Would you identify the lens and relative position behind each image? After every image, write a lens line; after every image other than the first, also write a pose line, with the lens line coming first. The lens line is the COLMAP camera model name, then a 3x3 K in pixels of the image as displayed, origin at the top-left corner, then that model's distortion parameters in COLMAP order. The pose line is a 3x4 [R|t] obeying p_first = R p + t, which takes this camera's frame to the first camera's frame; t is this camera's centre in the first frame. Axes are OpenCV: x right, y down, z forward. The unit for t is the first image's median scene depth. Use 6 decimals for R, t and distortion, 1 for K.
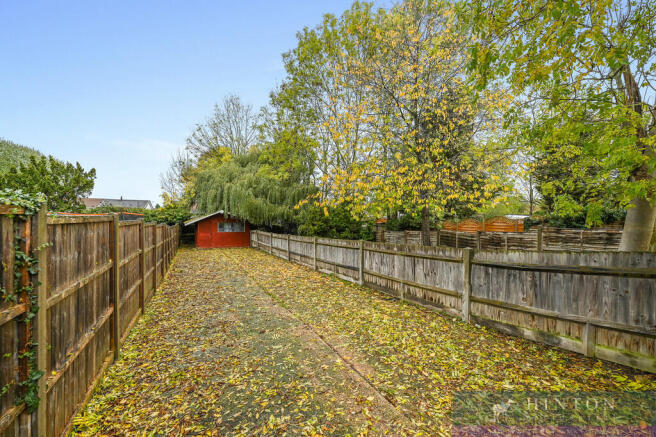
lens RADIAL K [[268.2, 0, 326.9], [0, 268.2, 220.5], [0, 0, 1]] dist [0.000331, 0.000043]
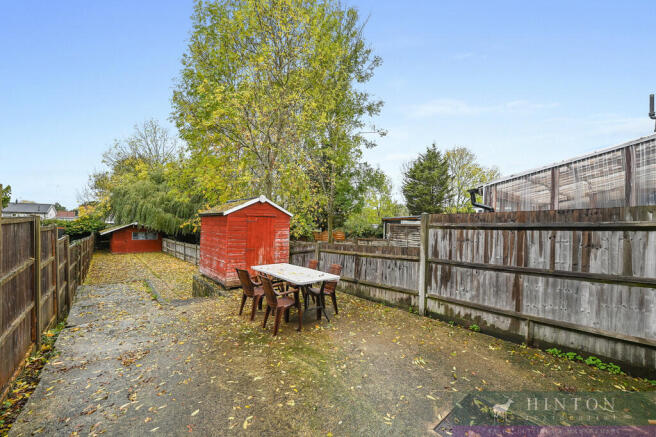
lens RADIAL K [[268.2, 0, 329.6], [0, 268.2, 219.3], [0, 0, 1]] dist [0.000331, 0.000043]
pose [[0.972805, 0.012839, 0.231271, 0.183331], [-0.008393, 0.999761, -0.020201, -0.033941], [-0.231475, 0.017711, 0.972680, -0.392902]]
